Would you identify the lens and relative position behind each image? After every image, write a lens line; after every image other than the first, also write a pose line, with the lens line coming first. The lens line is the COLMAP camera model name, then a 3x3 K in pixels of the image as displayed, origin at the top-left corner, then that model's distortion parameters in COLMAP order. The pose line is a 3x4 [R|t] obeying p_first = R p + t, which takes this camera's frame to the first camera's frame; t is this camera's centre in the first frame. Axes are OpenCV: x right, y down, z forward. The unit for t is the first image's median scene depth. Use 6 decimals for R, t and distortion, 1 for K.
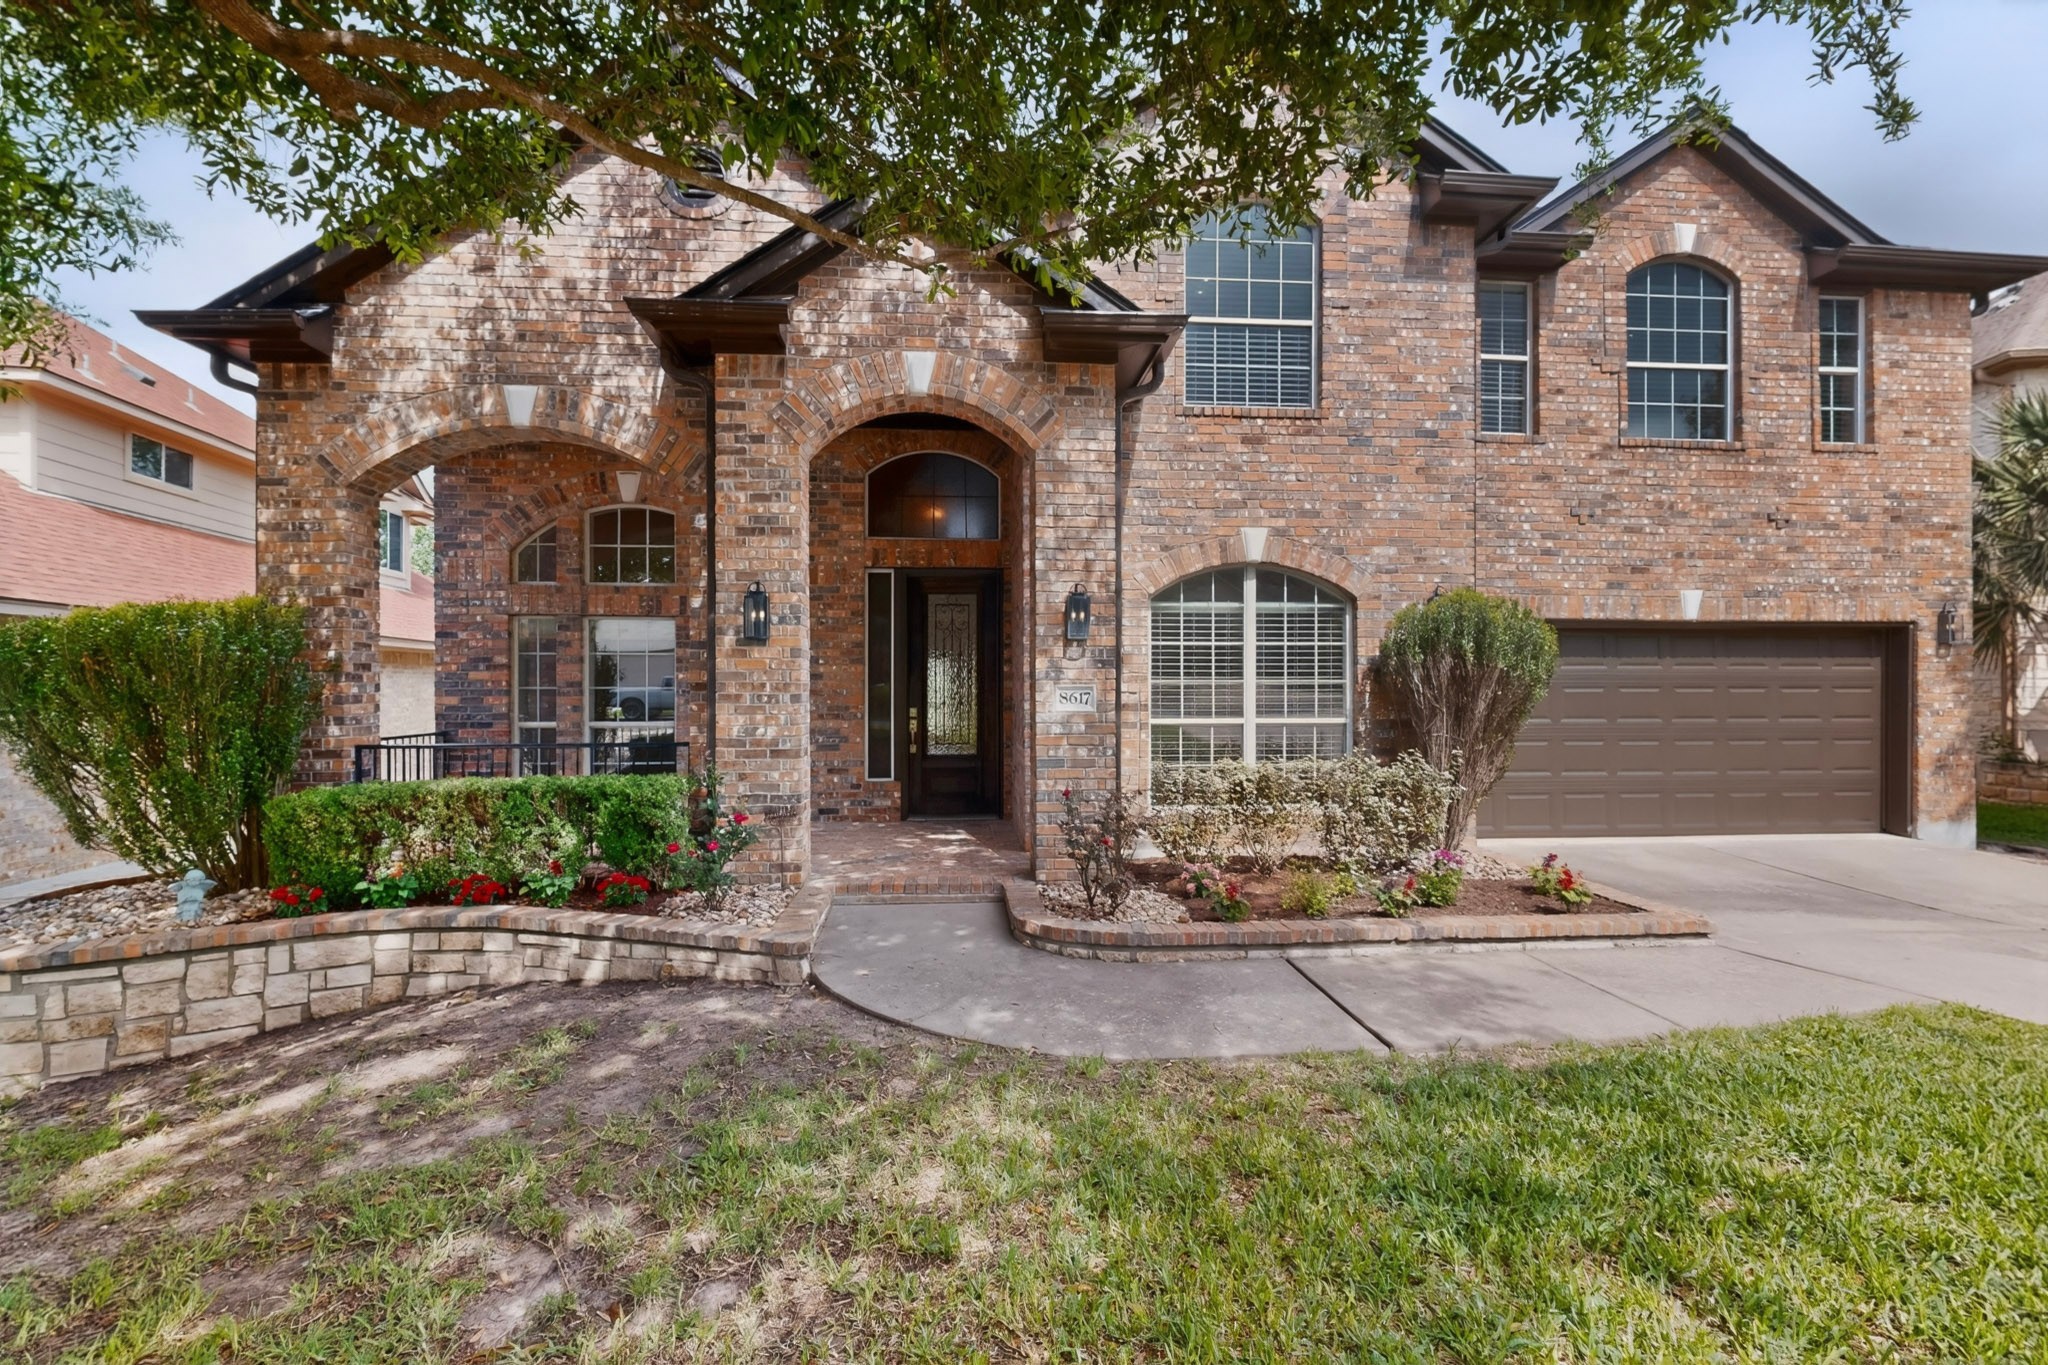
lens RADIAL K [[894.1, 0, 1045.9], [0, 894.1, 689.7], [0, 0, 1]] dist [0.001435, -0.000368]
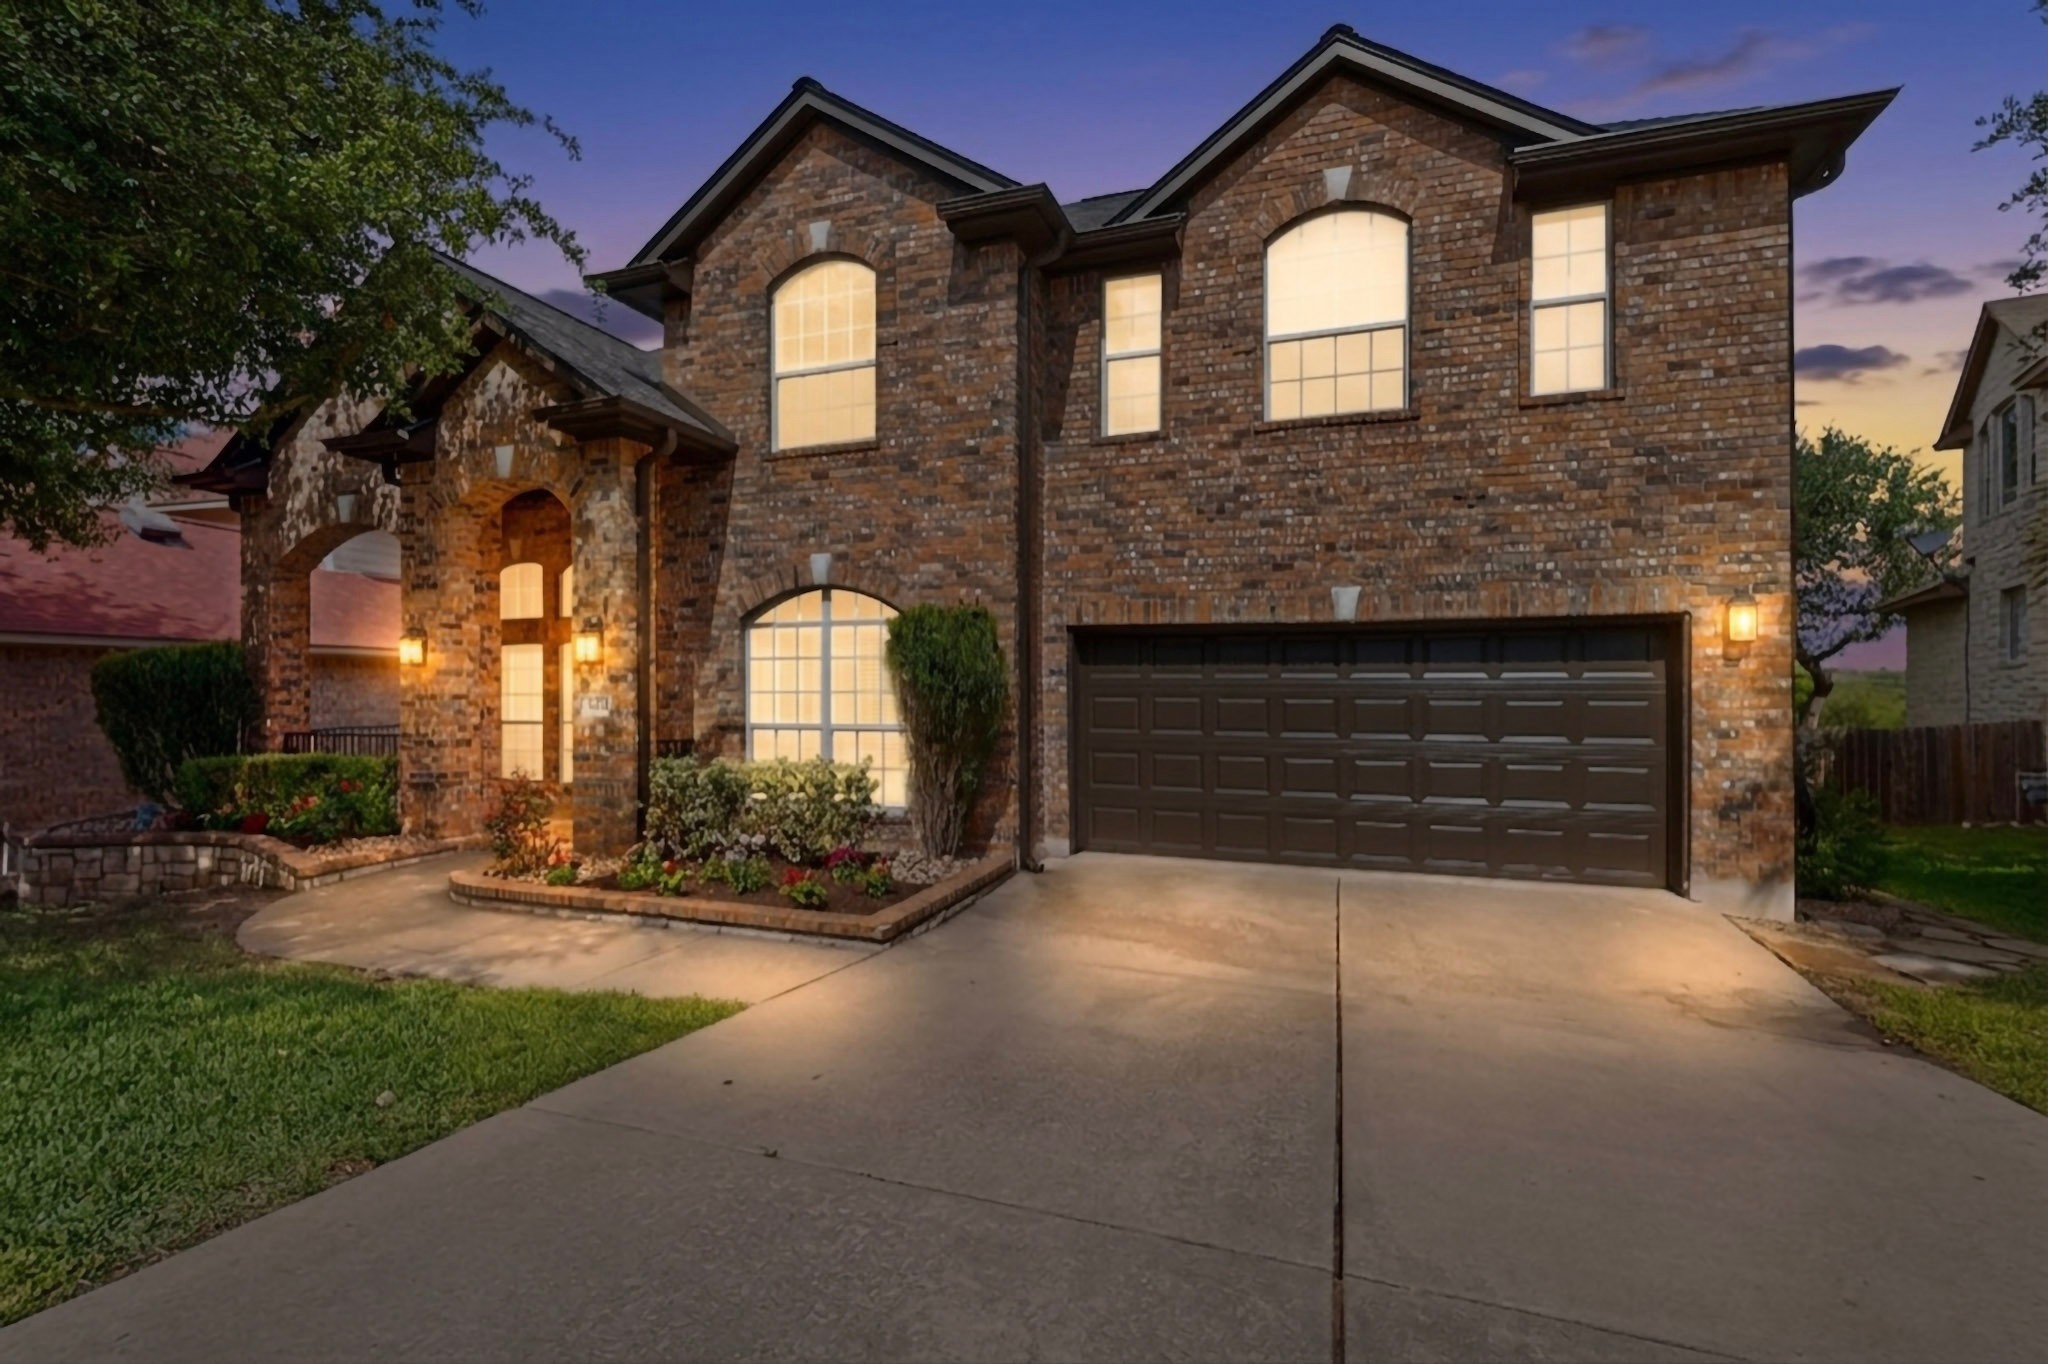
lens RADIAL K [[882.0, 0, 1022.2], [0, 882.0, 684.8], [0, 0, 1]] dist [0.001384, -0.000036]
pose [[0.909273, 0.001284, -0.416197, 0.799195], [-0.000384, 0.999997, 0.002246, -0.017468], [0.416199, -0.001882, 0.909272, 0.088121]]
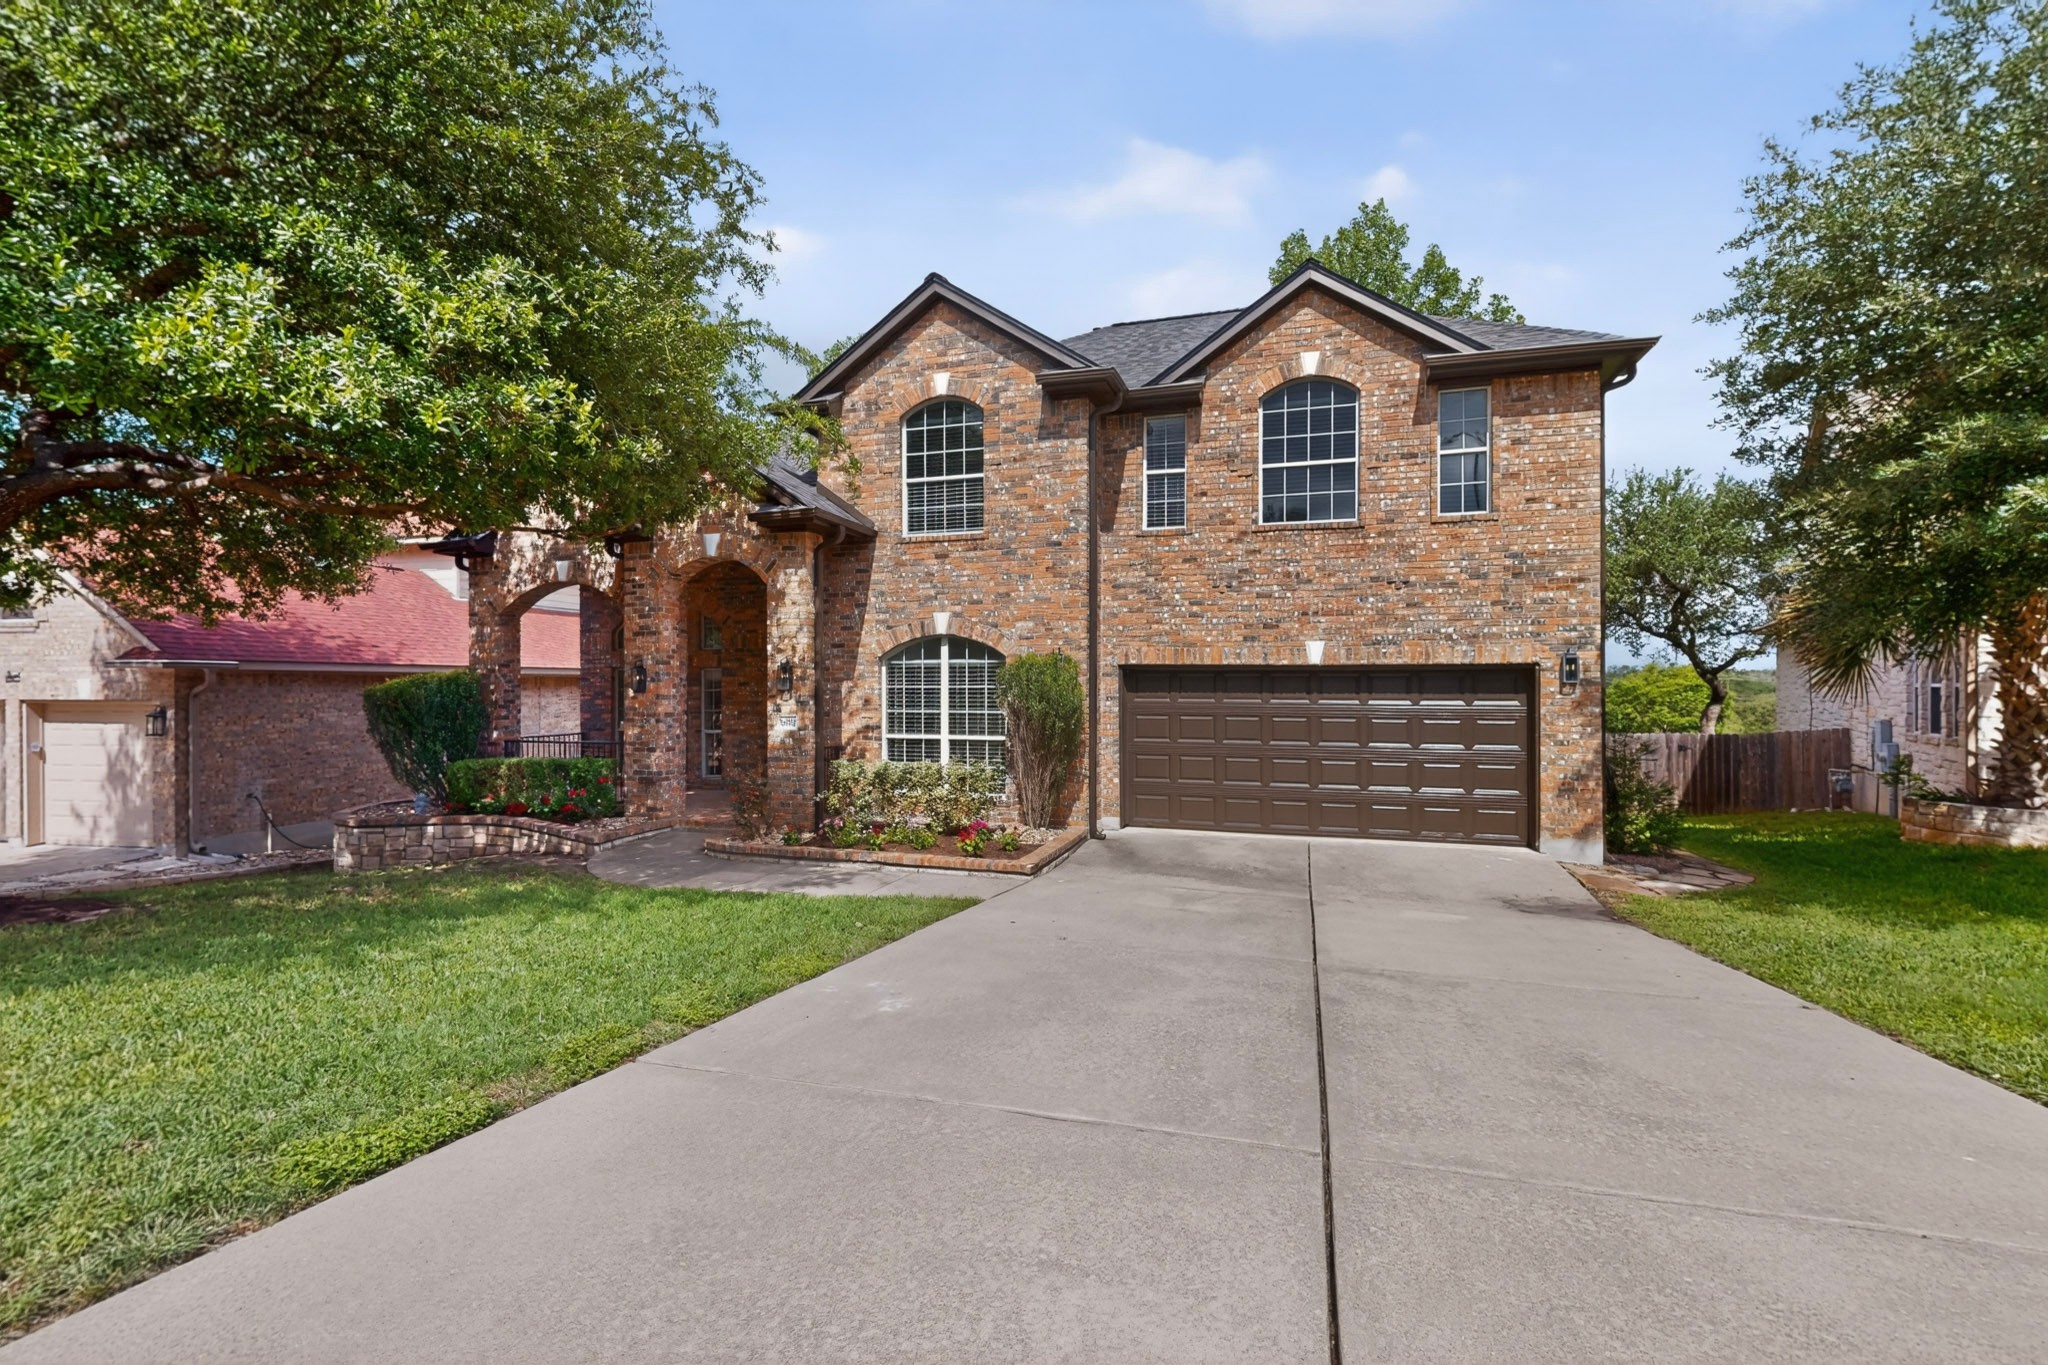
lens RADIAL K [[874.6, 0, 1030.8], [0, 874.6, 686.9], [0, 0, 1]] dist [0.001374, 0.000109]
pose [[0.925166, 0.003215, -0.379549, 0.825637], [-0.001939, 0.999991, 0.003743, -0.050518], [0.379557, -0.002727, 0.925164, -0.299749]]
